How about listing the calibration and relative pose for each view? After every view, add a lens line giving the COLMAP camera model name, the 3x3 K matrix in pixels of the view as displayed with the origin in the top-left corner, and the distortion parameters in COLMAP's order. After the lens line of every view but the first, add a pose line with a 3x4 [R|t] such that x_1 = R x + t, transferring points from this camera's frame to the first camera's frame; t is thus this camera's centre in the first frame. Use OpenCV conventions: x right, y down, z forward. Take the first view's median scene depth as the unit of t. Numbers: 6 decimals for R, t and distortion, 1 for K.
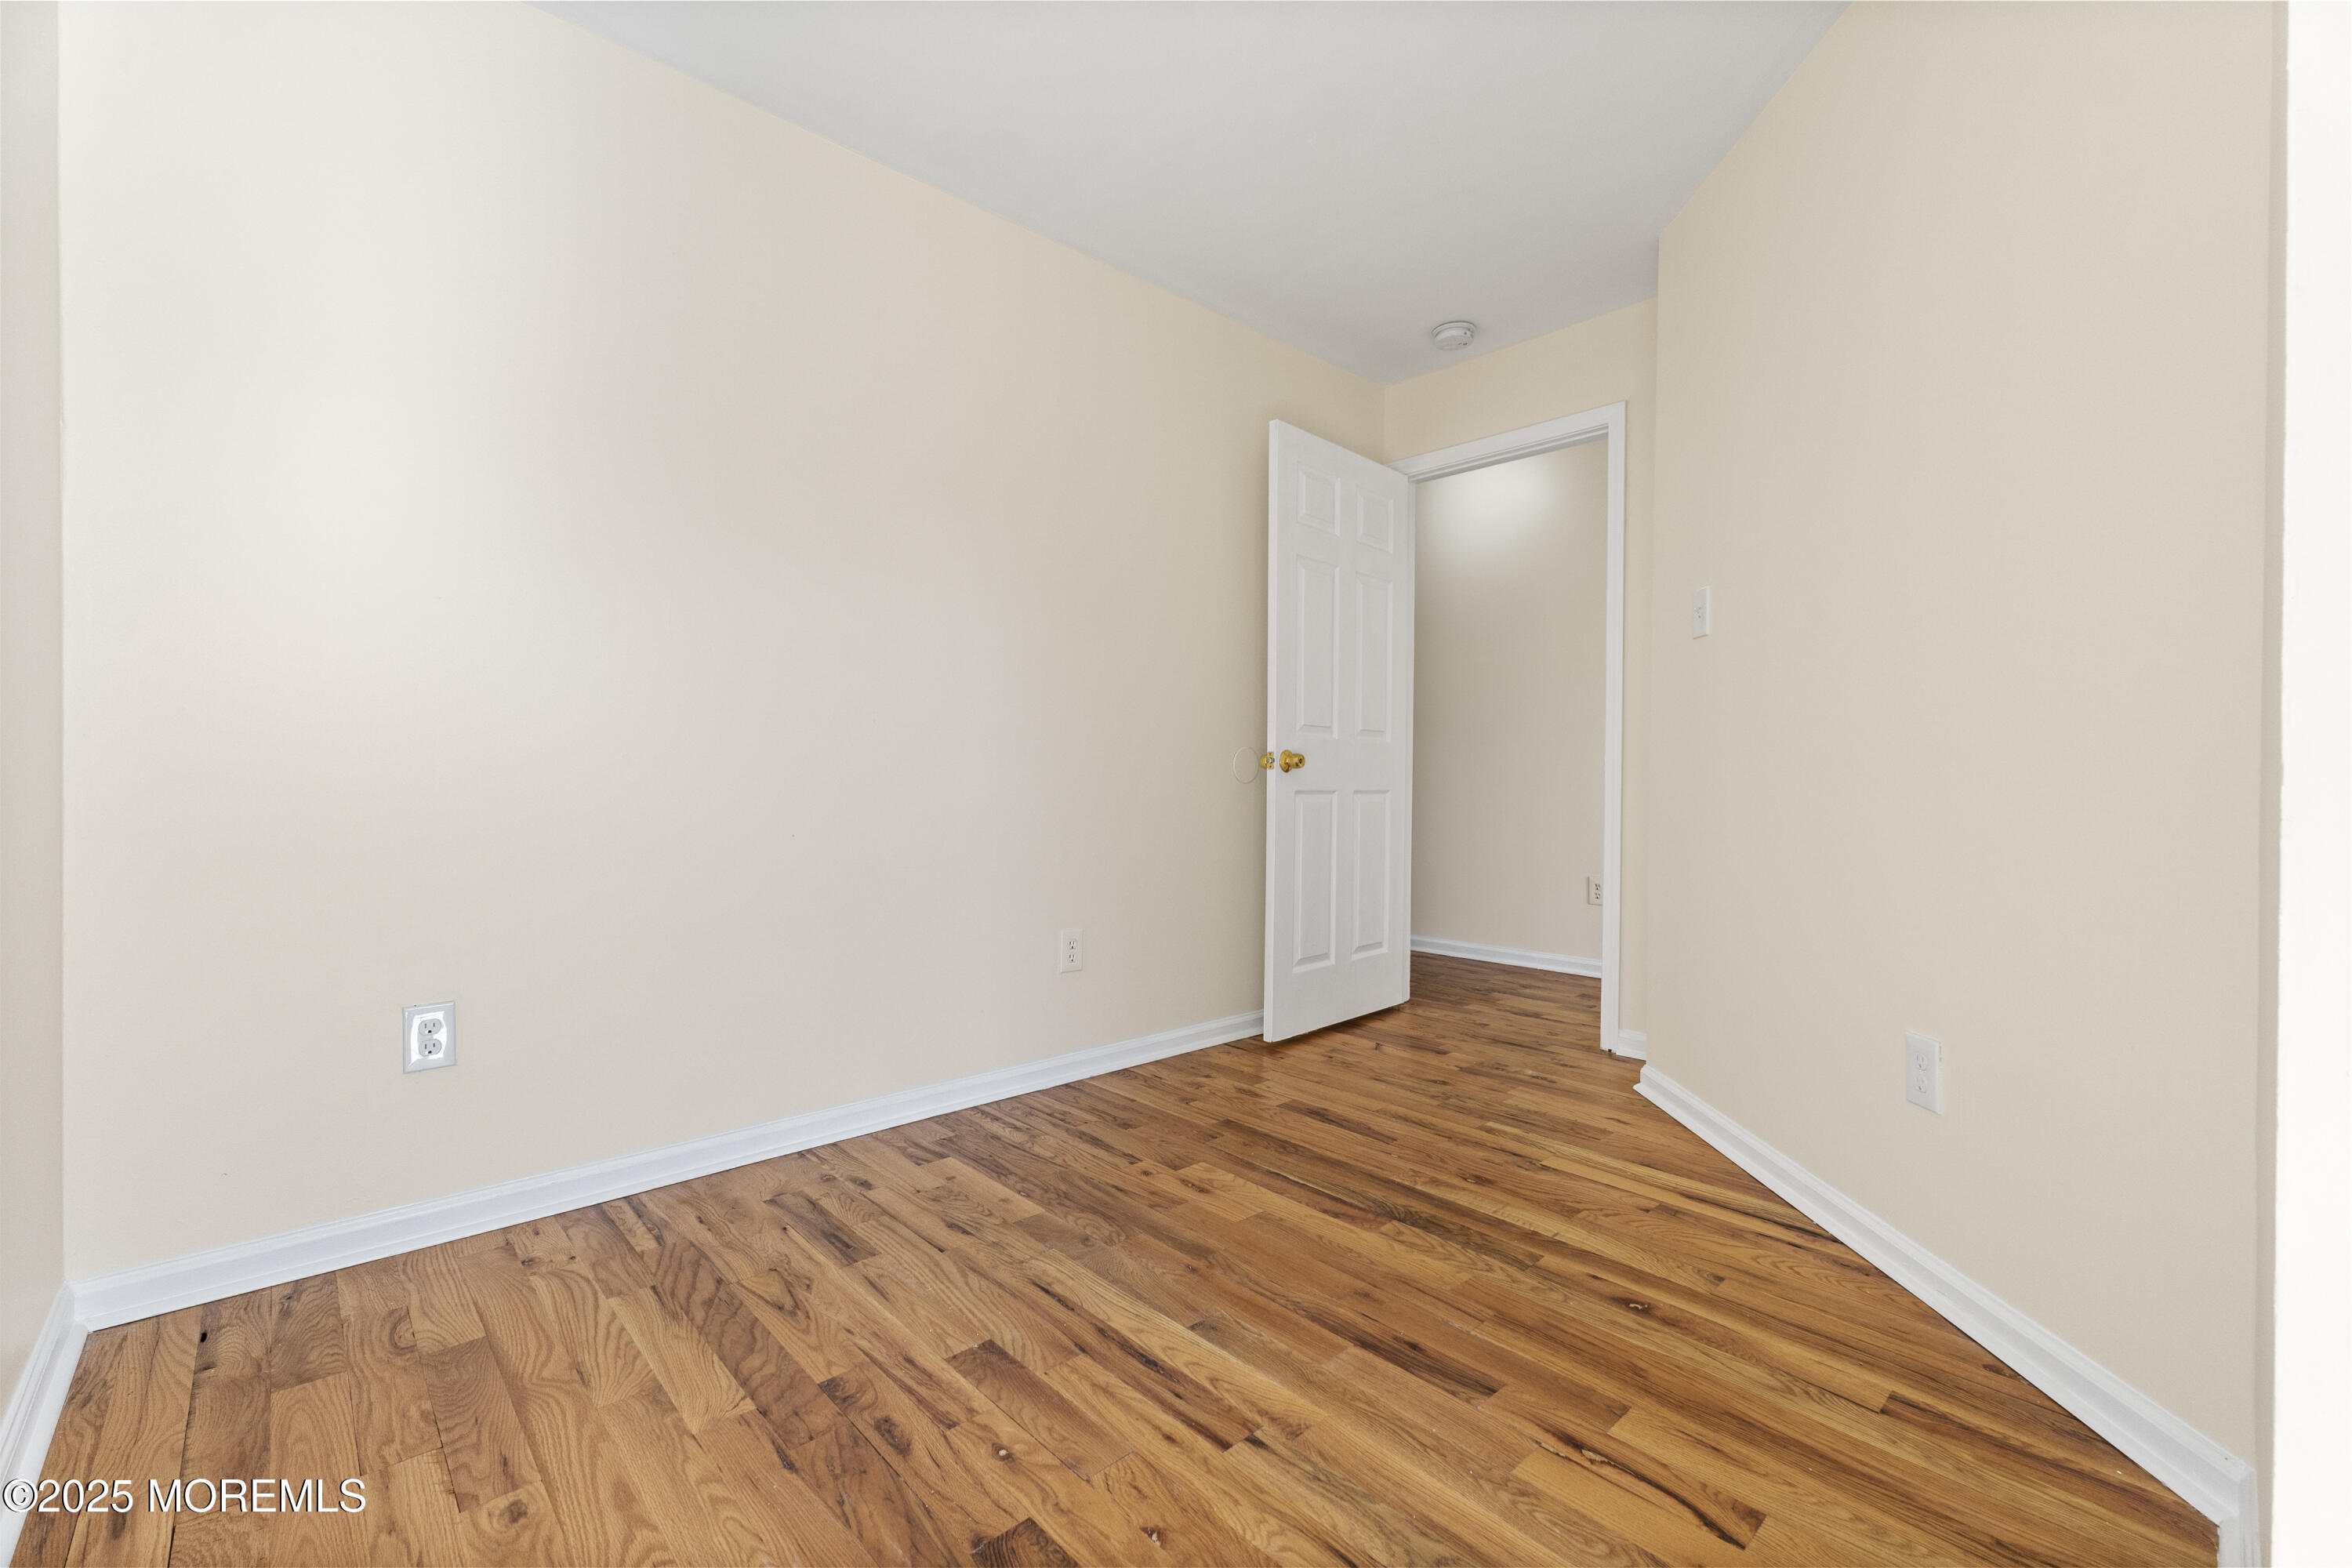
lens RADIAL K [[986.5, 0, 1179.1], [0, 986.5, 781.2], [0, 0, 1]] dist [0.003520, 0.000532]
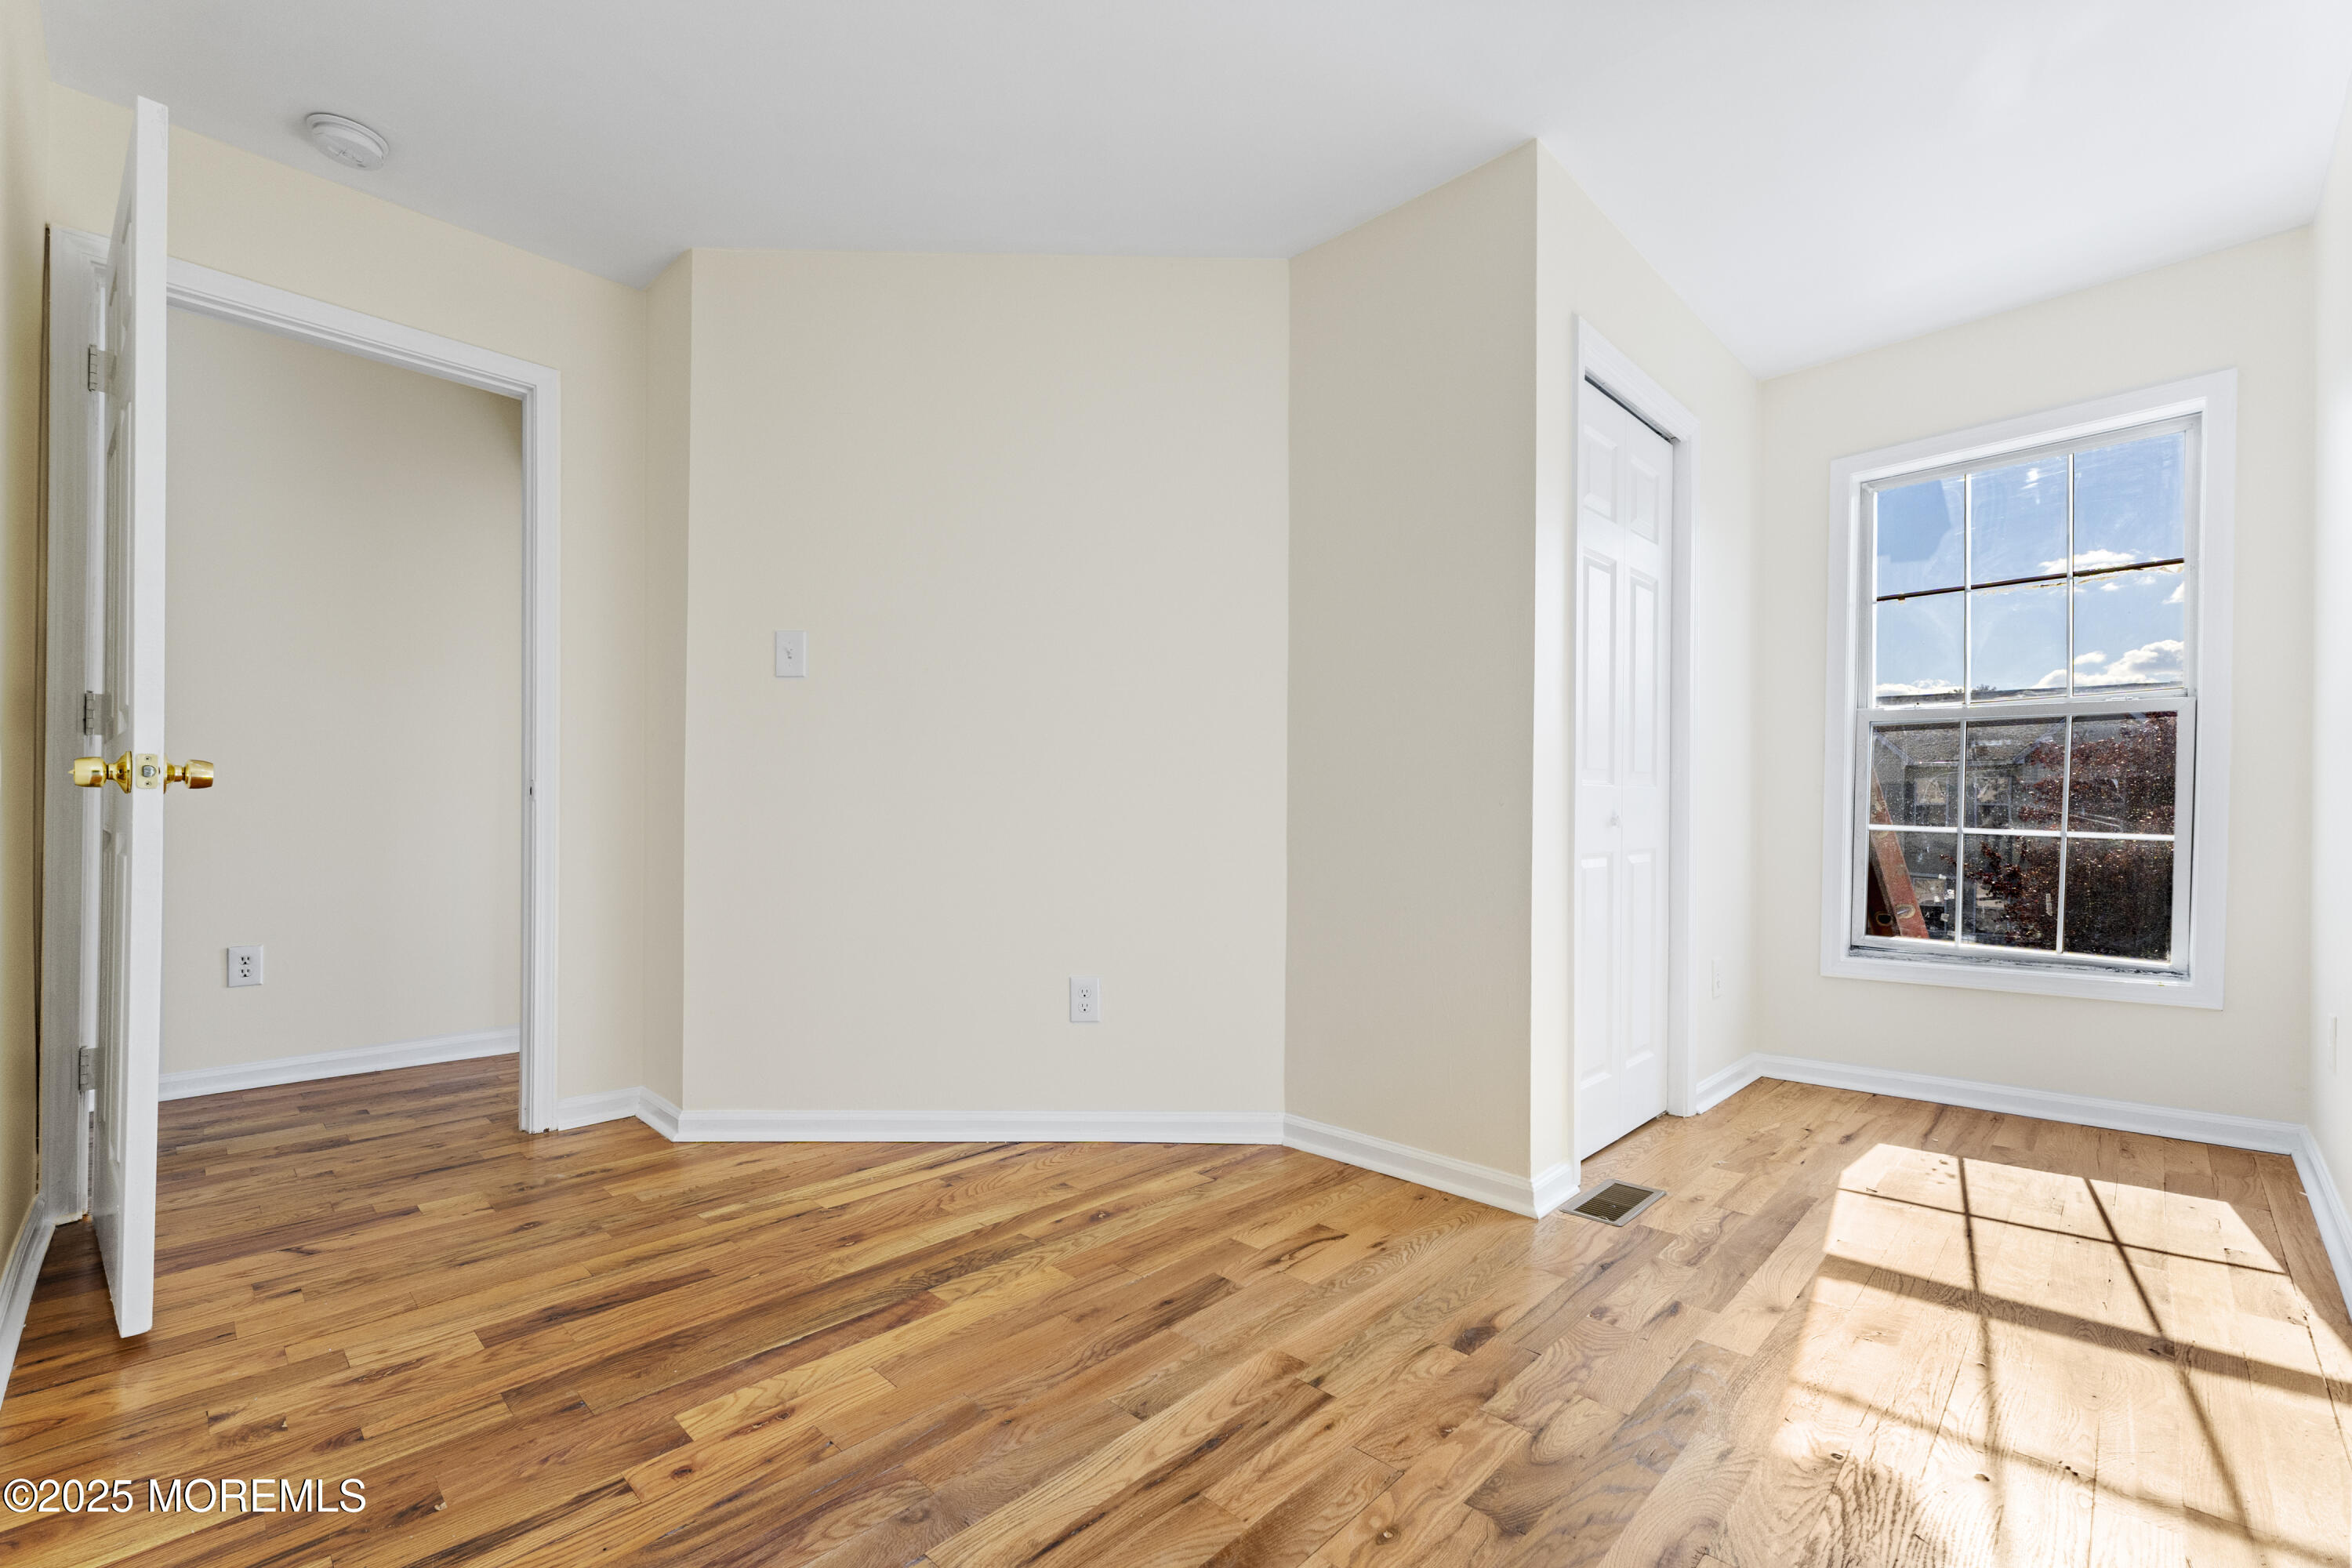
lens RADIAL K [[986.5, 0, 1179.1], [0, 986.5, 781.2], [0, 0, 1]] dist [0.003520, 0.000532]
pose [[-0.043825, 0.029111, 0.998615, -0.720753], [-0.002578, 0.999569, -0.029252, -0.008000], [-0.999036, -0.003856, -0.043731, 0.789707]]
